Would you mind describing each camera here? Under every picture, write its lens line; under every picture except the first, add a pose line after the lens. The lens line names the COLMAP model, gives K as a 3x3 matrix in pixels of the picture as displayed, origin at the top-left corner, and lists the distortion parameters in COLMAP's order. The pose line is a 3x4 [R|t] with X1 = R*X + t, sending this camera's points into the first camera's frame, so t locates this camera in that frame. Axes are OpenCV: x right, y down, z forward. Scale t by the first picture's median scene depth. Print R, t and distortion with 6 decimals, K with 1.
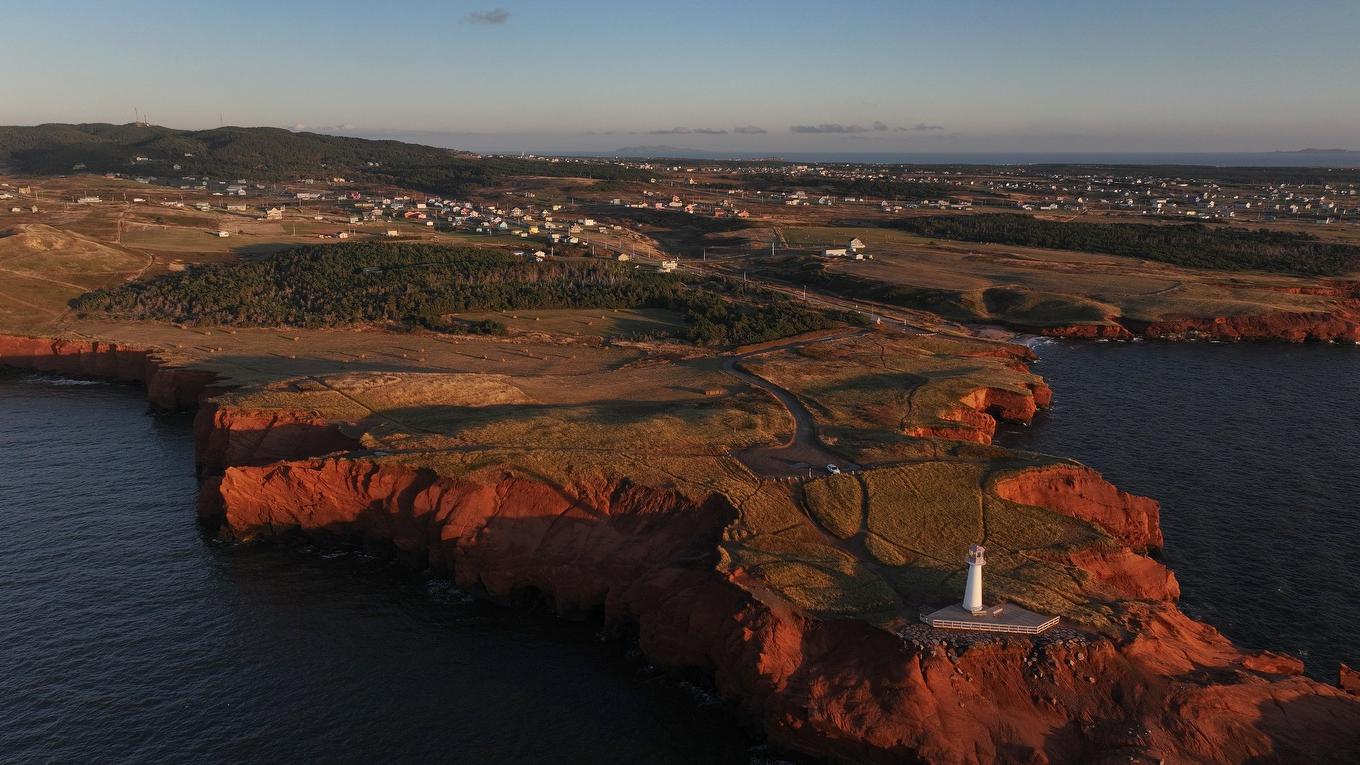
lens RADIAL K [[949.7, 0, 680.4], [0, 949.7, 382.6], [0, 0, 1]] dist [0.005803, 0.007680]
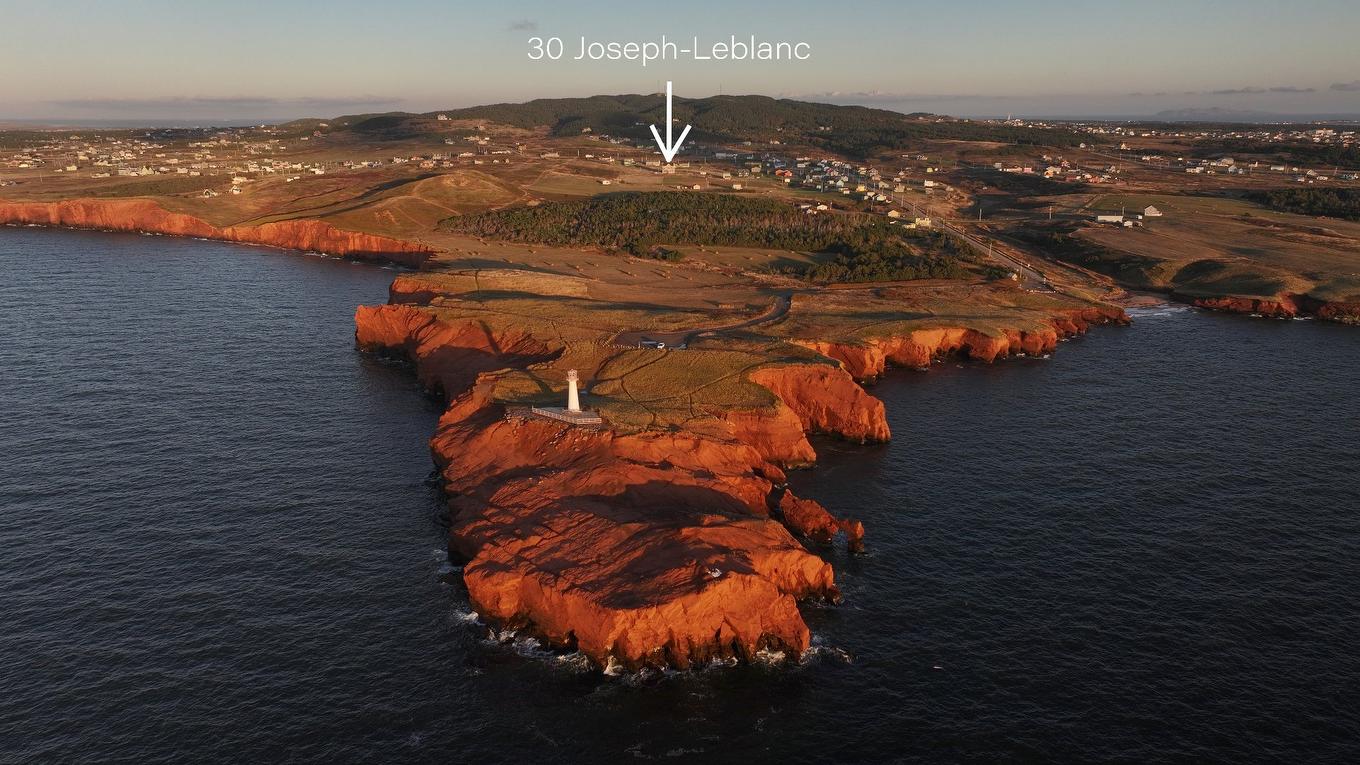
lens RADIAL K [[949.7, 0, 678.7], [0, 949.7, 383.0], [0, 0, 1]] dist [0.005803, 0.007680]
pose [[0.865138, 0.131776, -0.483913, 0.412817], [-0.114789, 0.991279, 0.064719, 0.025221], [0.488221, -0.000443, 0.872720, -0.091480]]
